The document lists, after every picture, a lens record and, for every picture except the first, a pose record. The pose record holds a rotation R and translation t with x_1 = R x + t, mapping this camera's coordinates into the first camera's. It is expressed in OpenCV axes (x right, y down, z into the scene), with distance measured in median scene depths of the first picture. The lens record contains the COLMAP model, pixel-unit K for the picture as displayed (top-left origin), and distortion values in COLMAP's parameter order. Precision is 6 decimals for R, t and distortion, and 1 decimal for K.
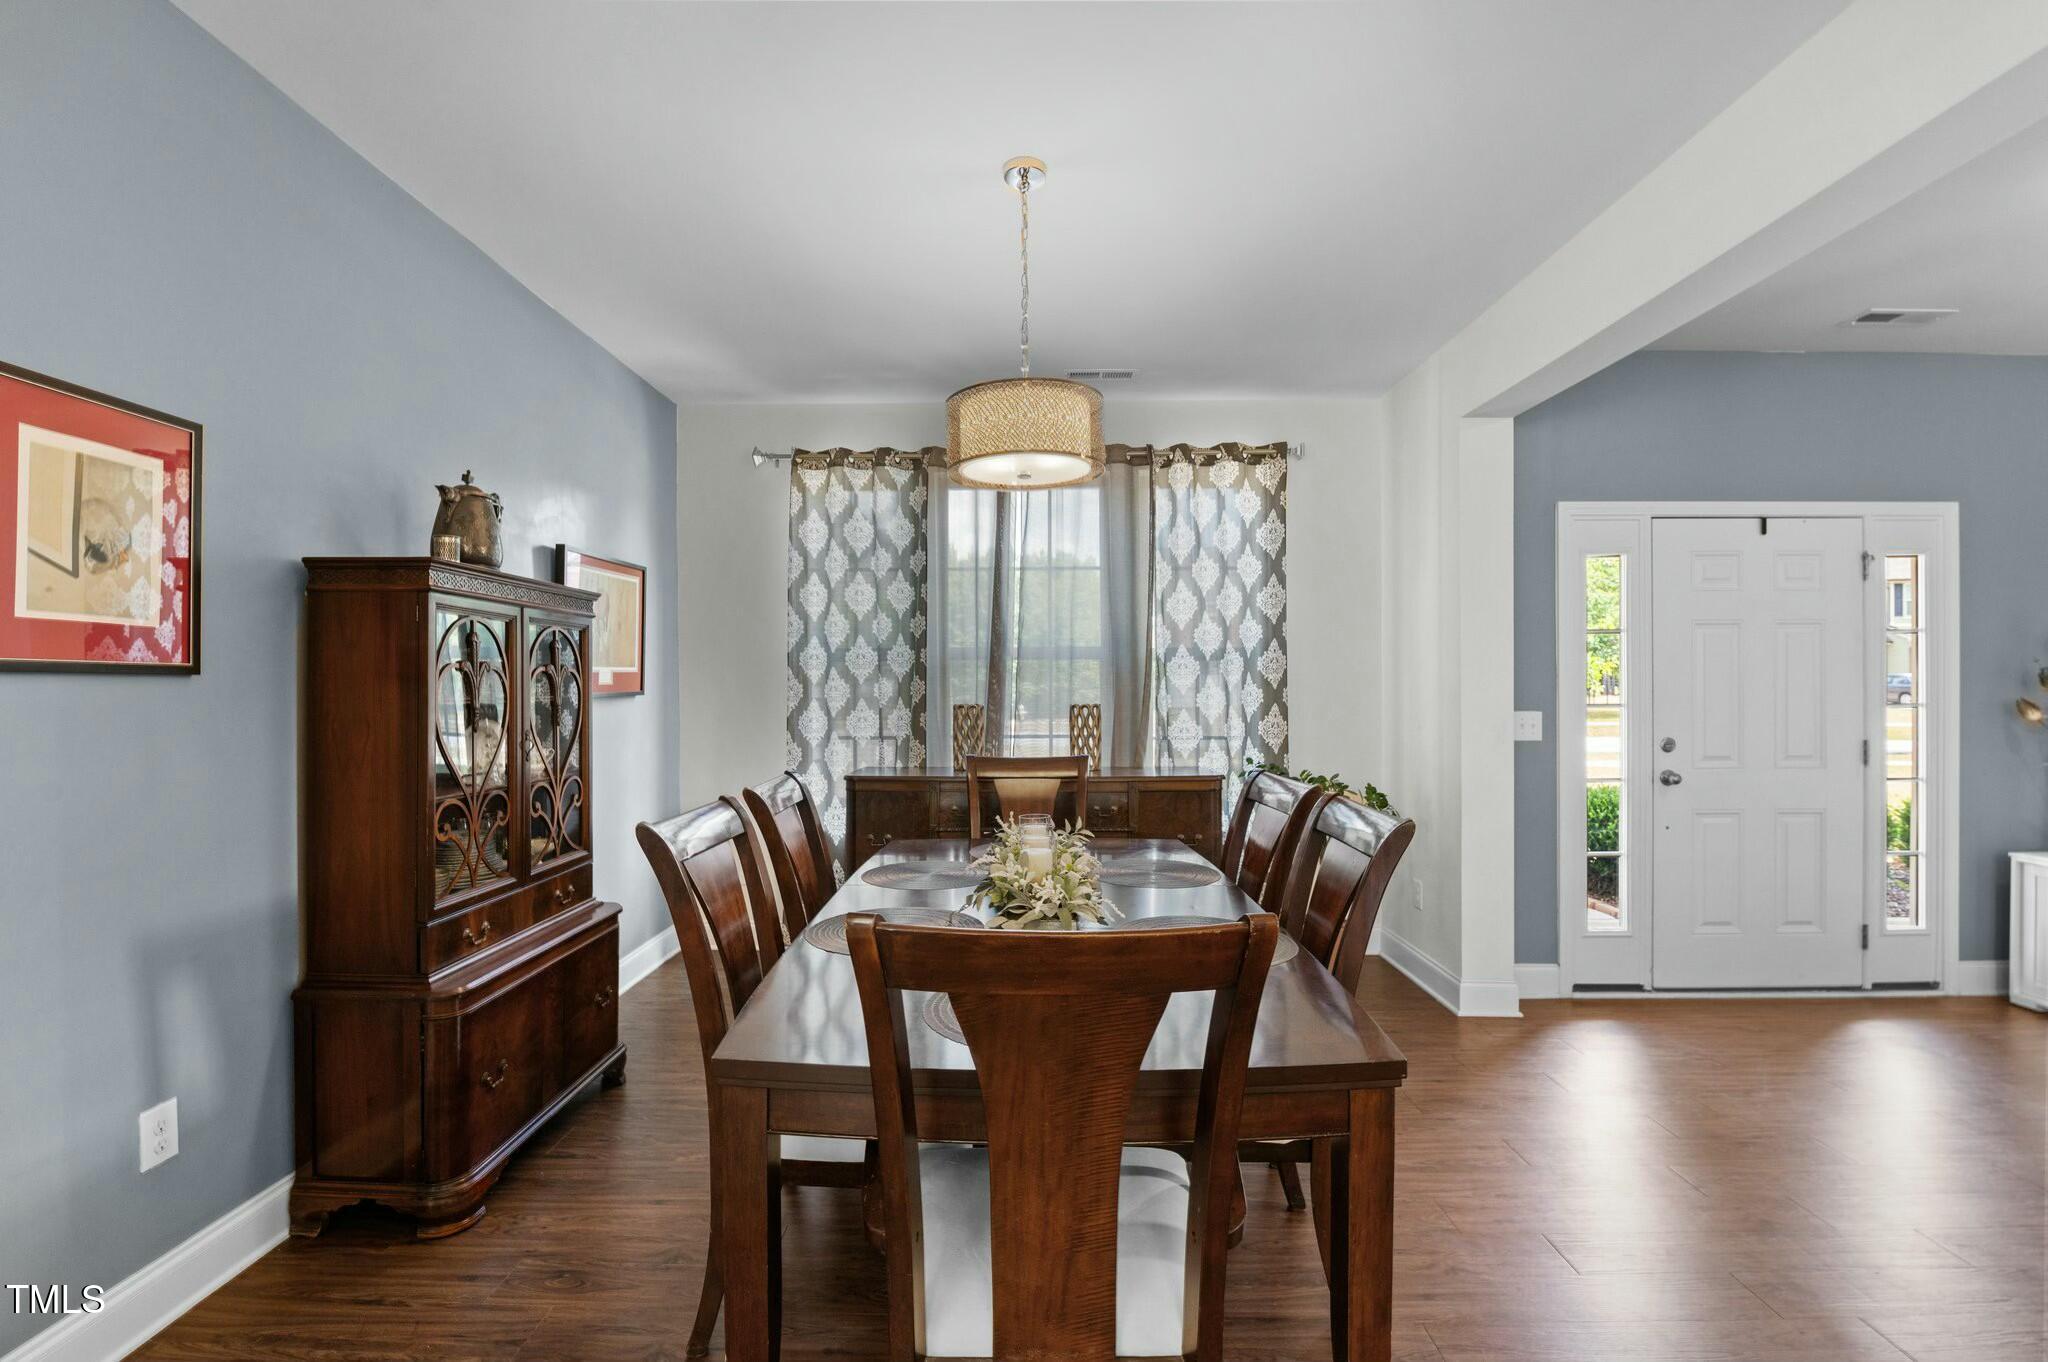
lens RADIAL K [[892.3, 0, 1020.7], [0, 892.3, 687.0], [0, 0, 1]] dist [0.000585, -0.008841]
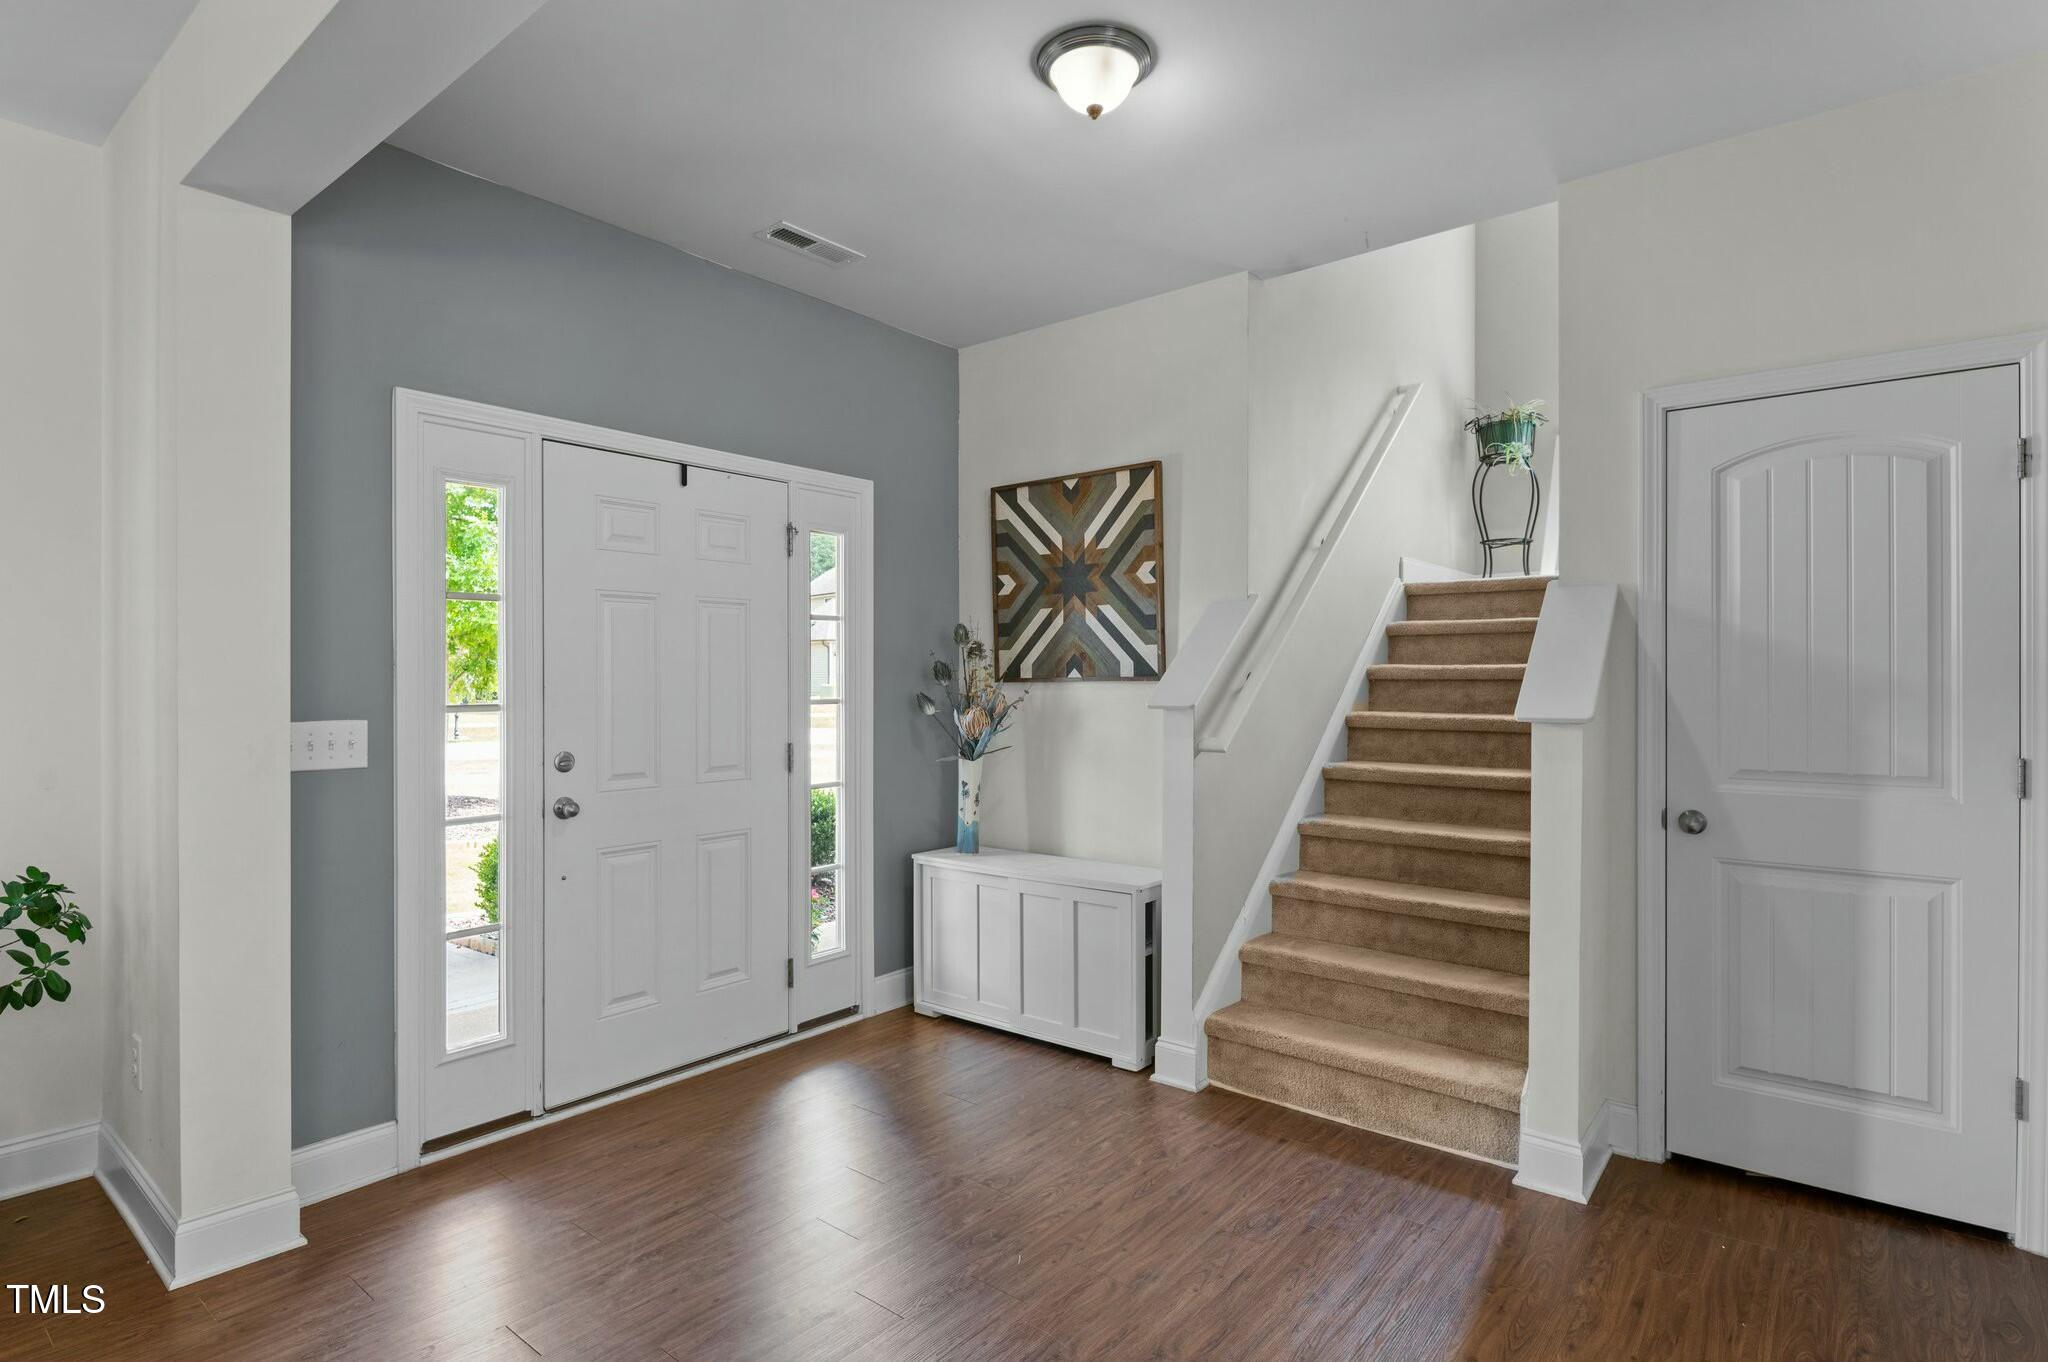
lens RADIAL K [[1044.4, 0, 1024.0], [0, 1044.4, 681.0], [0, 0, 1]] dist [-0.000749, 0.000150]
pose [[0.624515, 0.000782, 0.781012, 0.305407], [-0.000244, 1.000000, -0.000806, 0.000741], [-0.781012, 0.000313, 0.624515, 0.192271]]
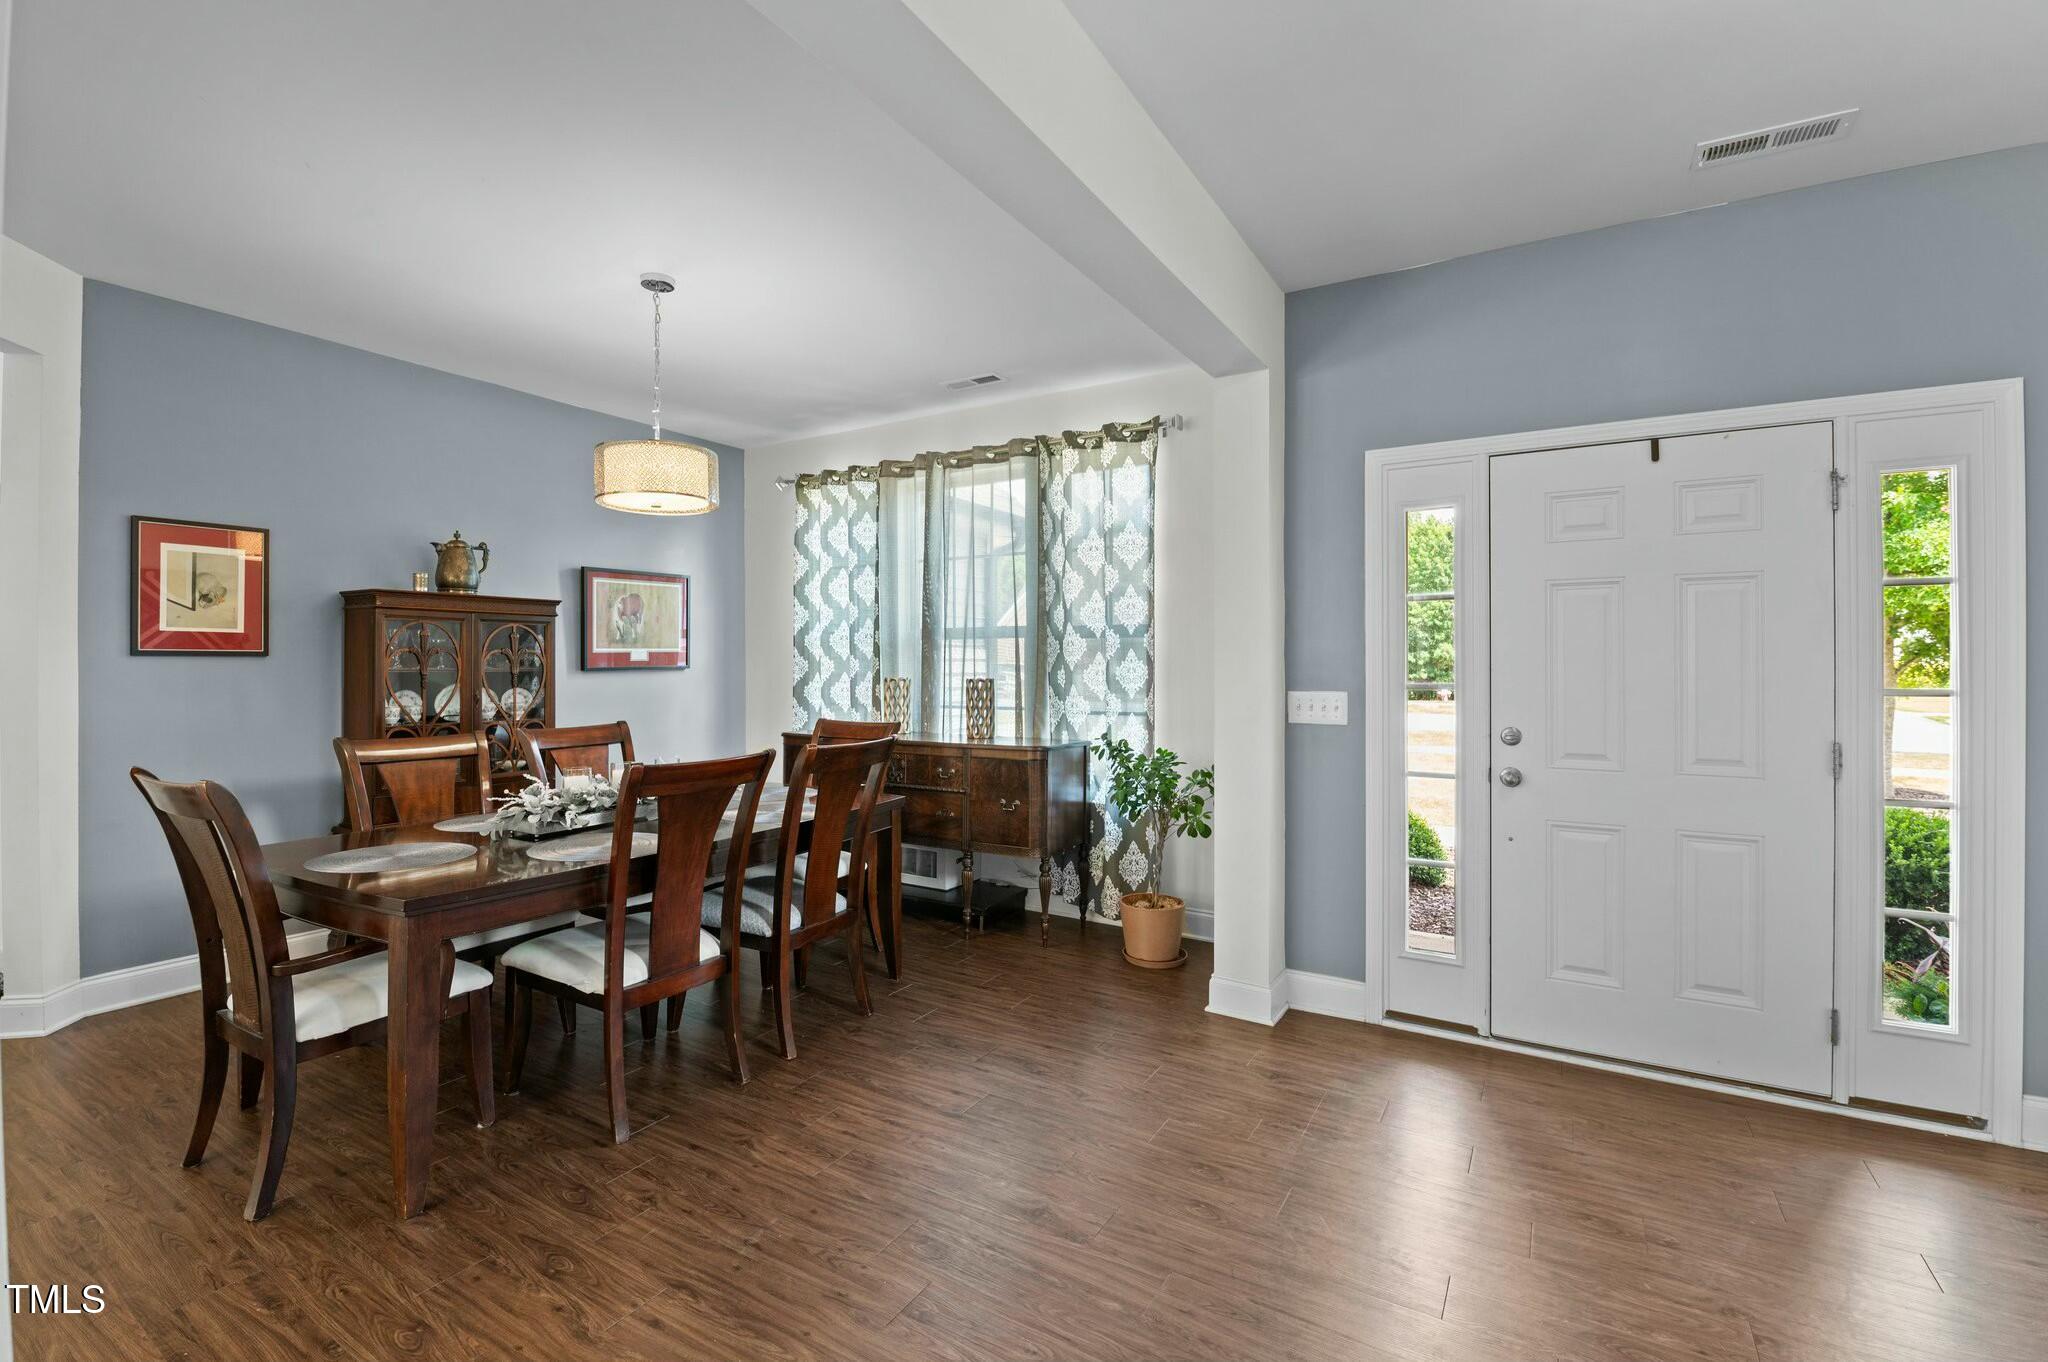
lens RADIAL K [[893.6, 0, 1011.2], [0, 893.6, 665.7], [0, 0, 1]] dist [0.001330, -0.009002]
pose [[0.857371, 0.003726, -0.514686, 0.757395], [-0.002070, 0.999991, 0.003790, -0.001088], [0.514695, -0.002184, 0.857370, 0.075643]]
